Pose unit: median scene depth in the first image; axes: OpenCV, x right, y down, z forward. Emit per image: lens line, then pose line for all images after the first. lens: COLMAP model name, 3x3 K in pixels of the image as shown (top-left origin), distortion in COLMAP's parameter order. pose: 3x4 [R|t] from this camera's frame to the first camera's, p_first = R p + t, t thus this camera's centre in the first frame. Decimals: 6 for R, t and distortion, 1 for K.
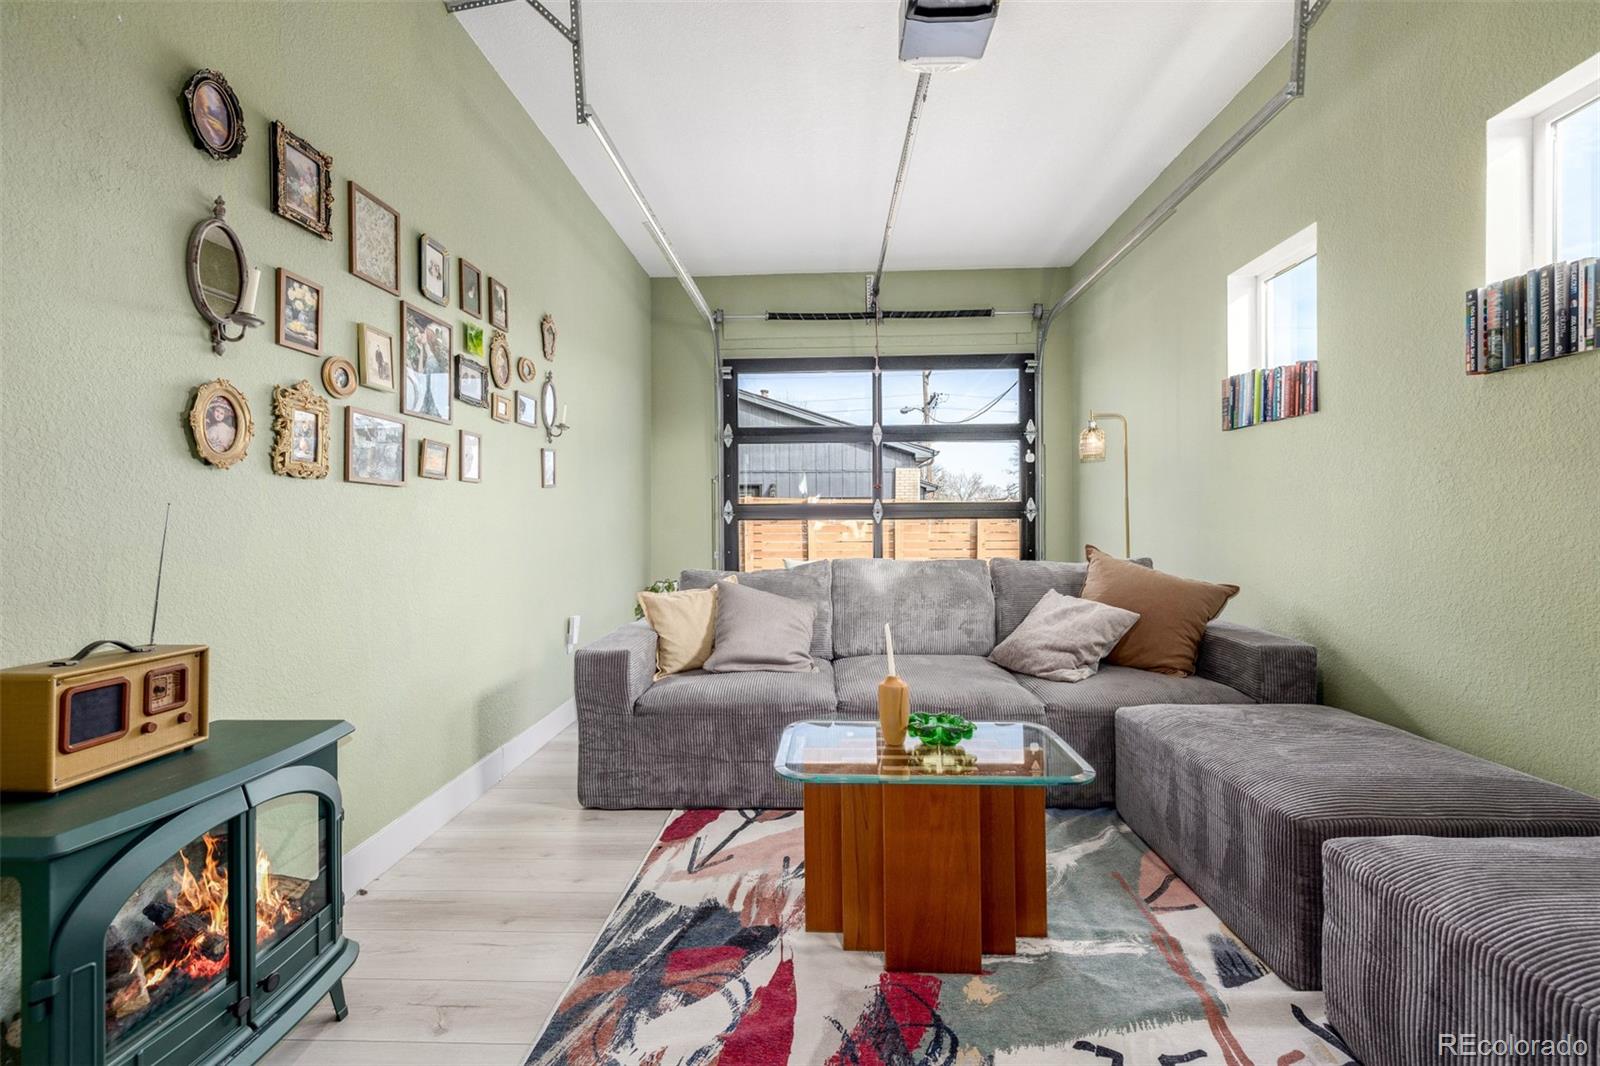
lens RADIAL K [[669.0, 0, 810.0], [0, 669.0, 527.1], [0, 0, 1]] dist [0.020991, -0.001332]
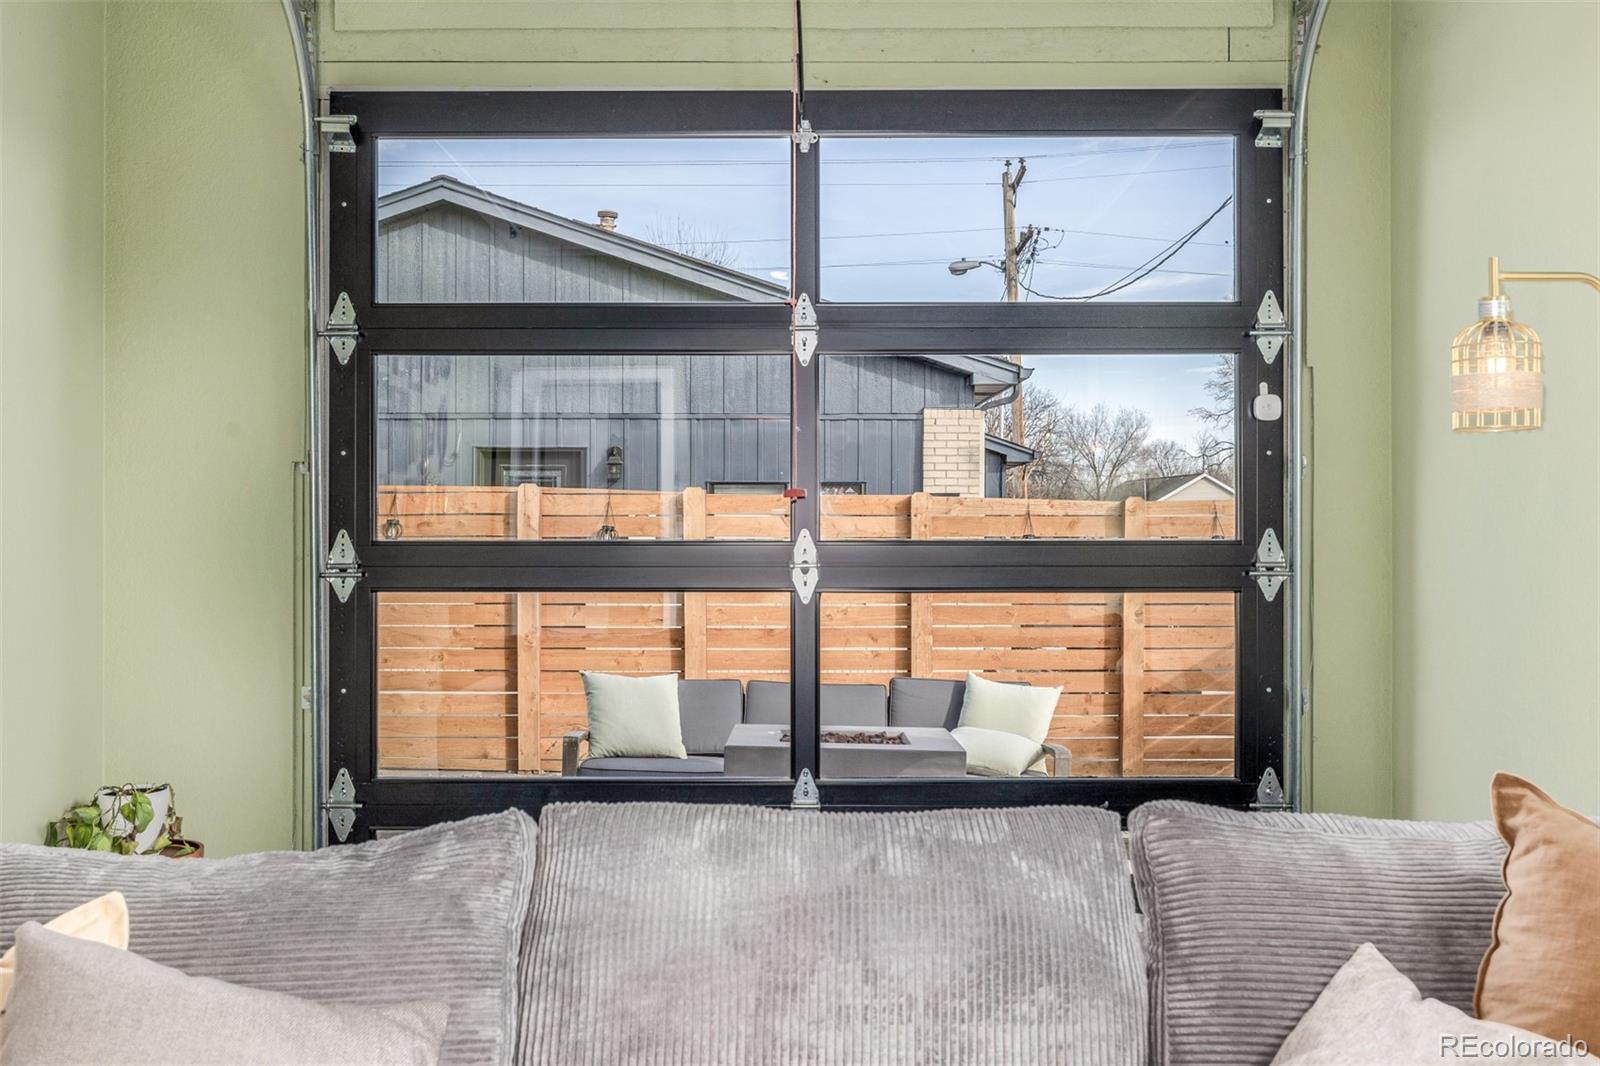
lens RADIAL K [[1553.6, 0, 810.1], [0, 1553.6, 534.5], [0, 0, 1]] dist [0.014172, 0.000000]
pose [[0.999178, 0.005670, 0.040142, 0.073676], [-0.005614, 0.999983, -0.001508, -0.038433], [-0.040150, 0.001281, 0.999193, 0.246964]]
